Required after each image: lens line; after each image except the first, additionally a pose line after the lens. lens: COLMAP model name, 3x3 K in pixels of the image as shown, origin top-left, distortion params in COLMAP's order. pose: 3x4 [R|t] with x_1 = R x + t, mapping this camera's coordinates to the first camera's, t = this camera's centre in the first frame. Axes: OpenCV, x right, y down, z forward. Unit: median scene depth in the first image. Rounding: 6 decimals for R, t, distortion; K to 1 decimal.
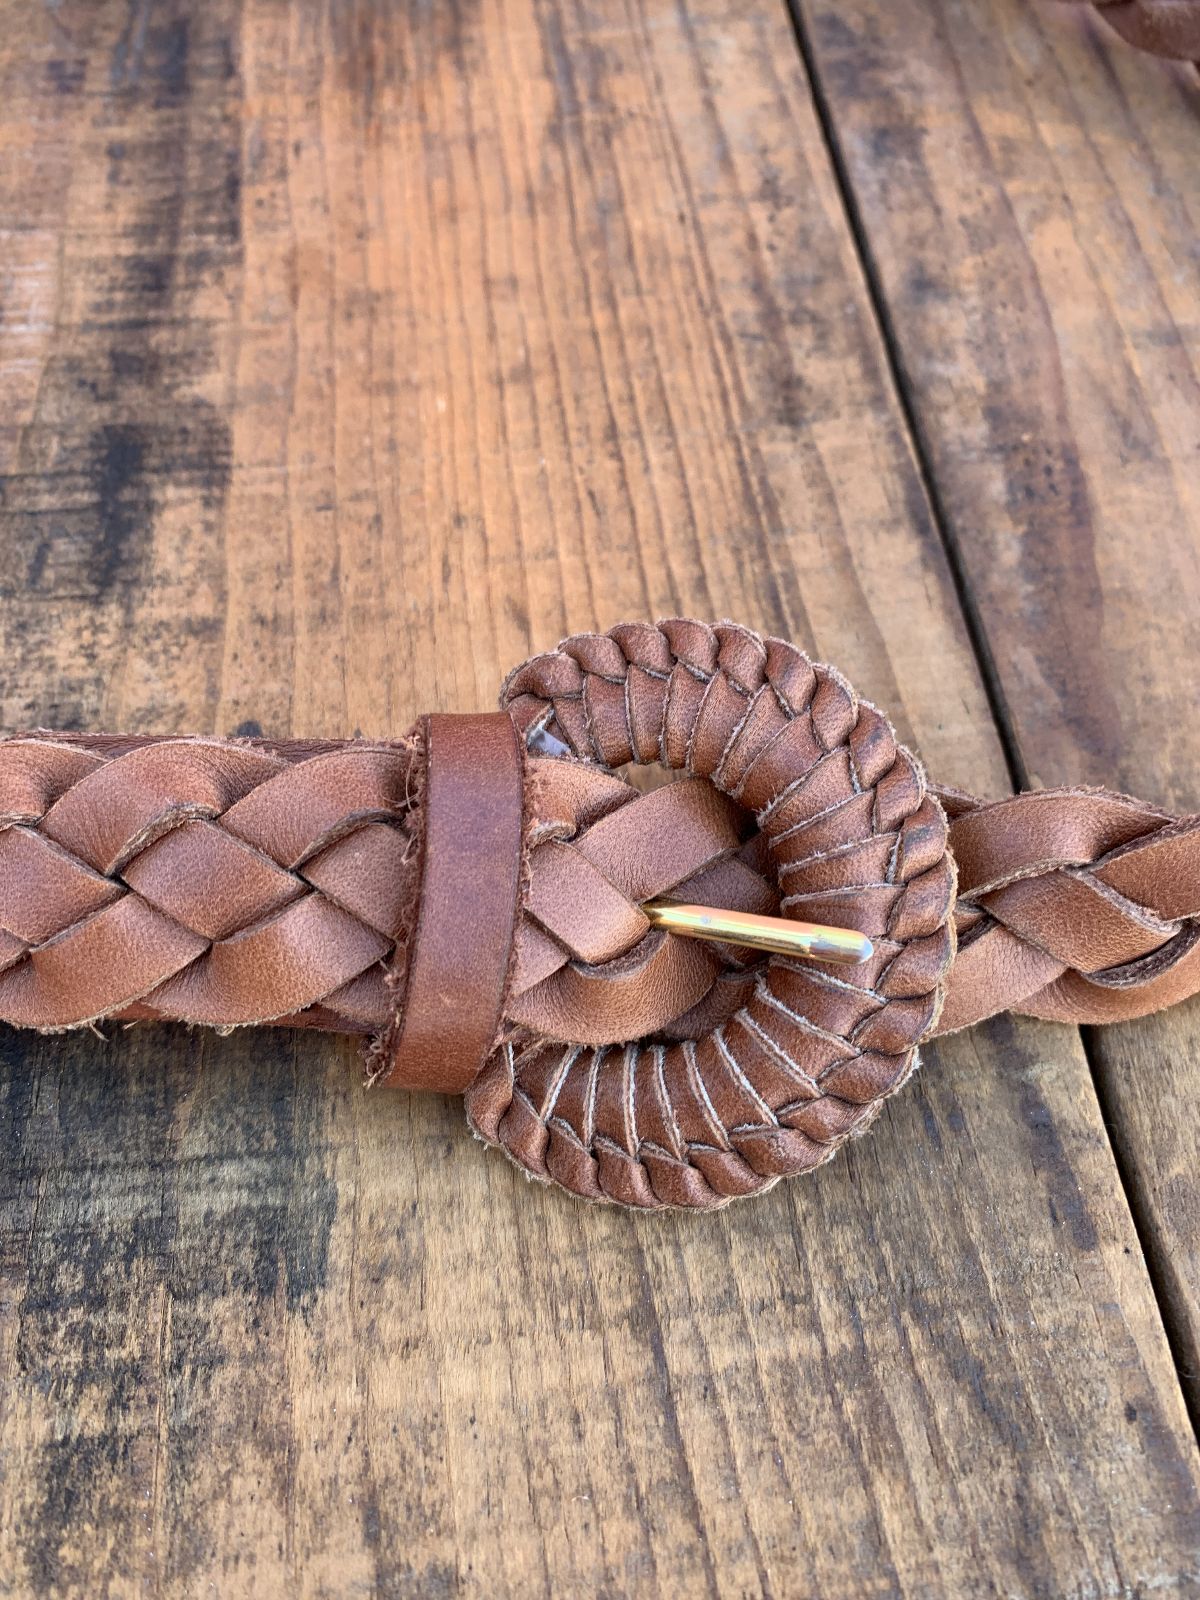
lens RADIAL K [[1266.1, 0, 618.5], [0, 1266.1, 800.9], [0, 0, 1]] dist [-0.043997, 0.054530]
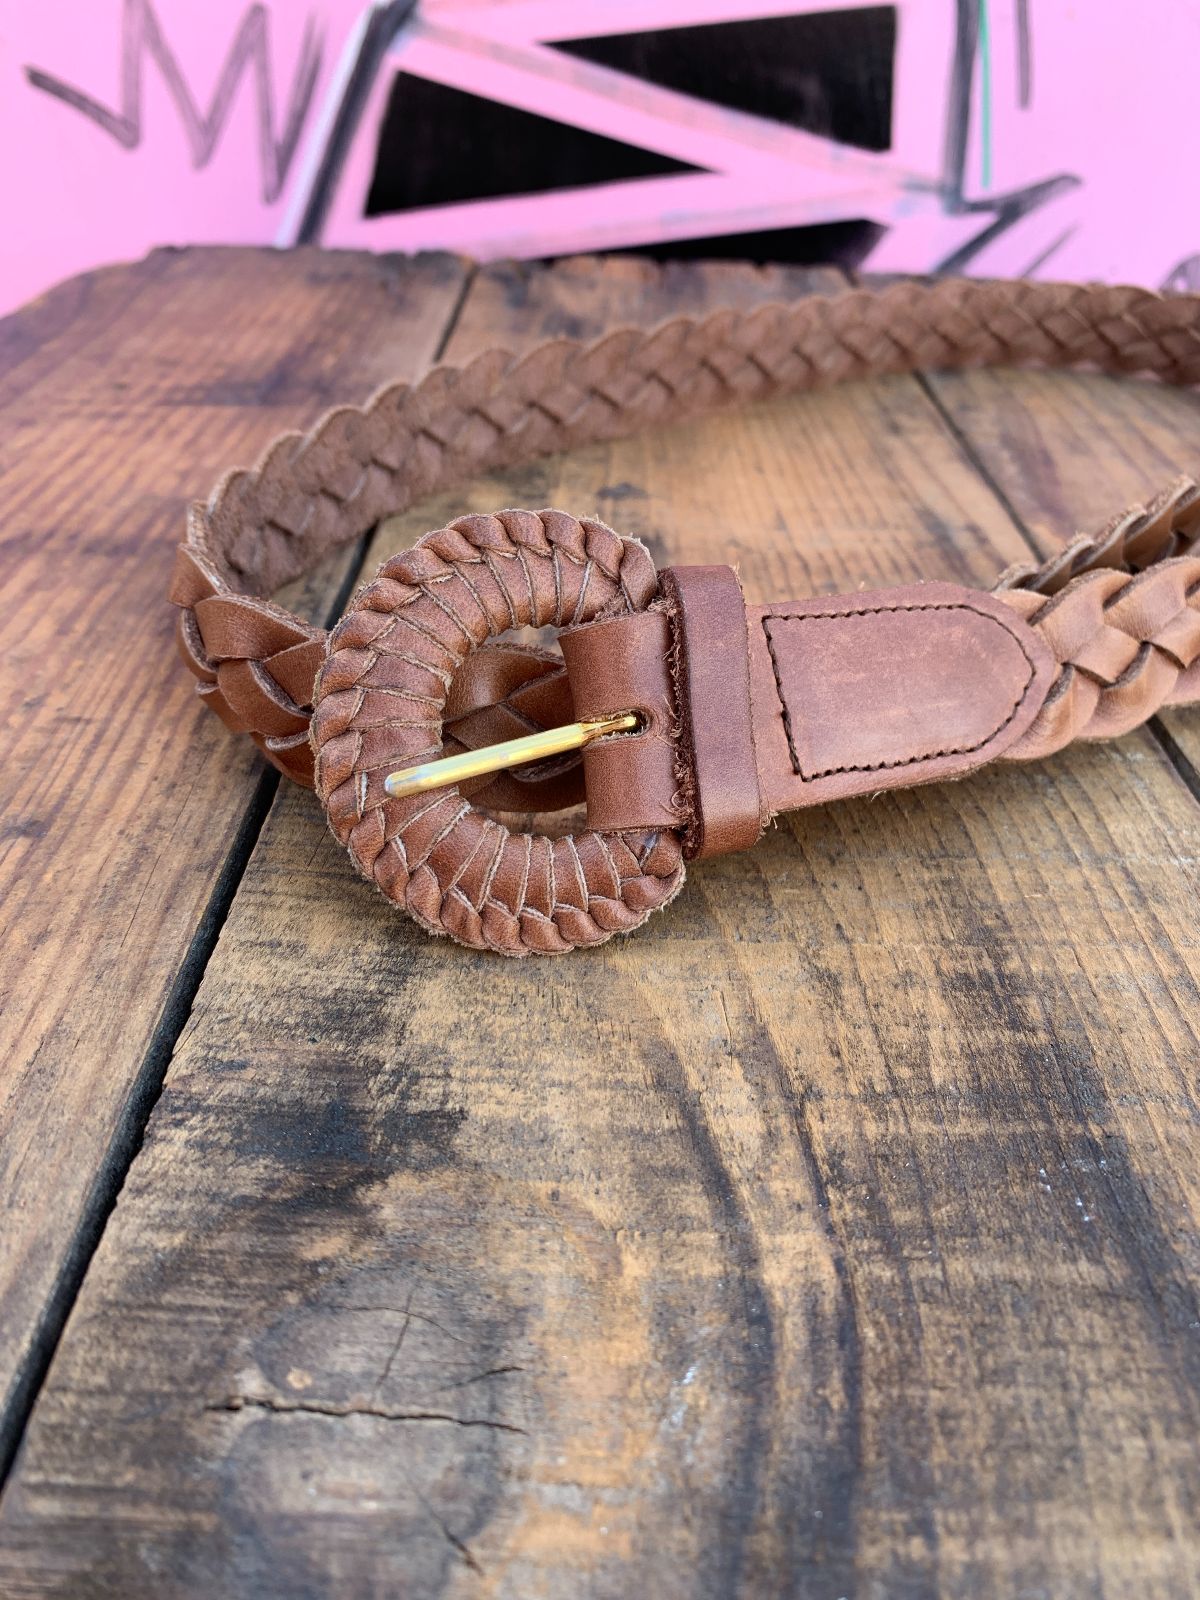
lens RADIAL K [[1261.6, 0, 600.0], [0, 1261.6, 800.0], [0, 0, 1]] dist [0.029453, -0.139684]
pose [[0.993299, 0.081328, -0.082120, -0.117861], [-0.109952, 0.883897, -0.454573, 1.215396], [0.035616, 0.460556, 0.886916, -0.511421]]
